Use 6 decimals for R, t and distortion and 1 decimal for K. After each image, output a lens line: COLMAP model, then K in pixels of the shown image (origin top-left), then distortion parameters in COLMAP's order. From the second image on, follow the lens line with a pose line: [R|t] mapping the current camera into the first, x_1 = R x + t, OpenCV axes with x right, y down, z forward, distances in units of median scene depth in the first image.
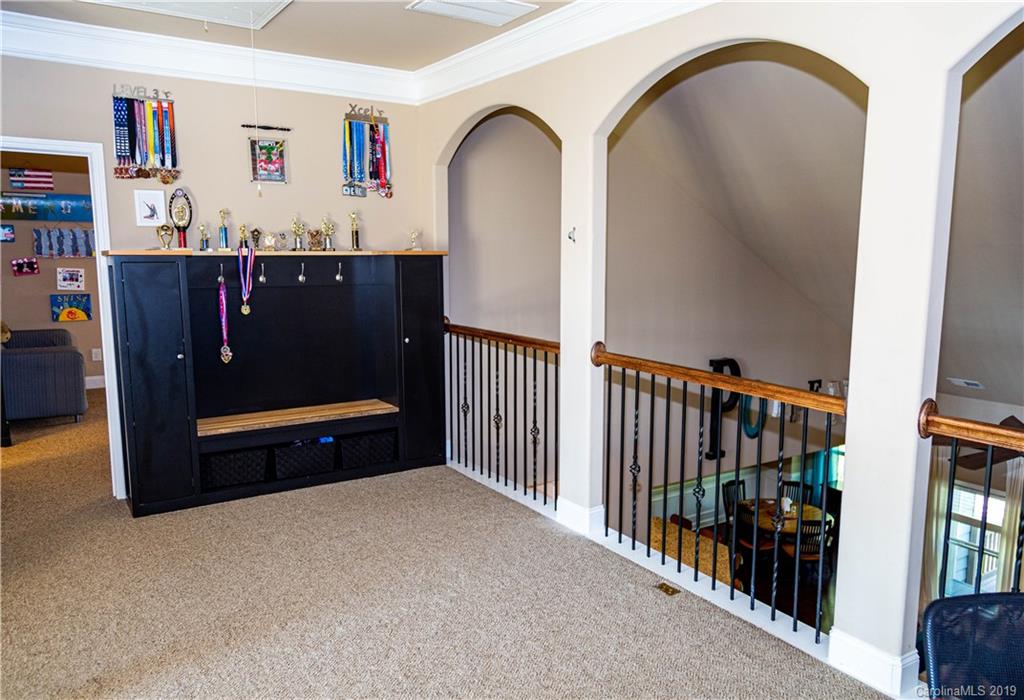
lens RADIAL K [[706.5, 0, 508.6], [0, 706.5, 343.8], [0, 0, 1]] dist [0.024881, 0.001322]
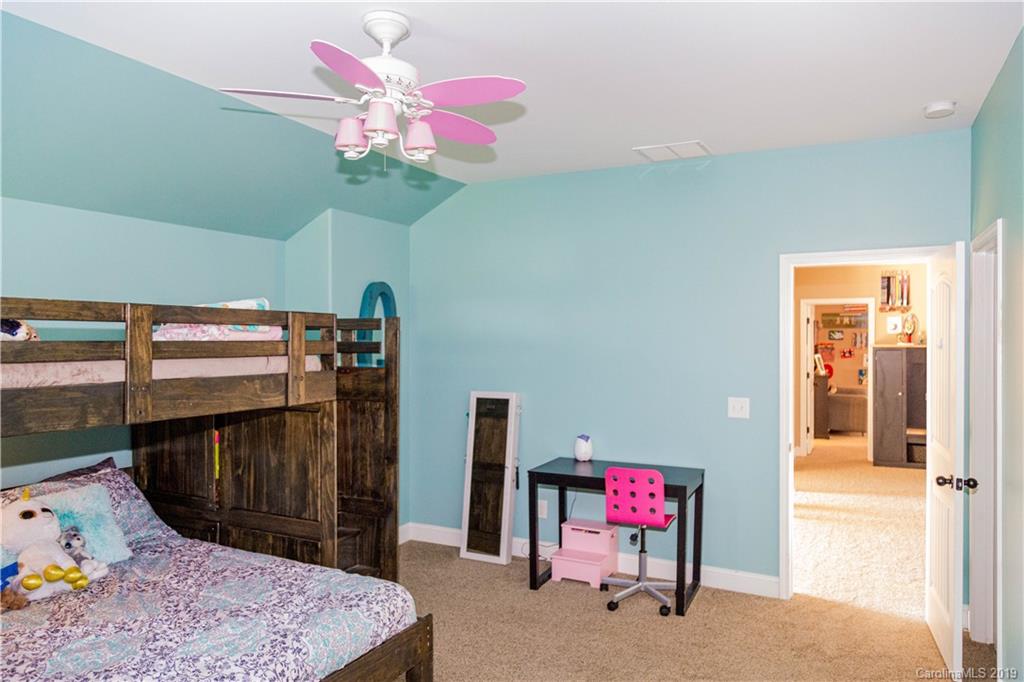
lens RADIAL K [[705.1, 0, 510.1], [0, 705.1, 339.7], [0, 0, 1]] dist [0.005999, 0.008573]
pose [[0.486898, -0.000879, -0.873459, 0.785230], [-0.116616, 0.990982, -0.066003, 0.127237], [0.865639, 0.133996, 0.482404, -1.013254]]
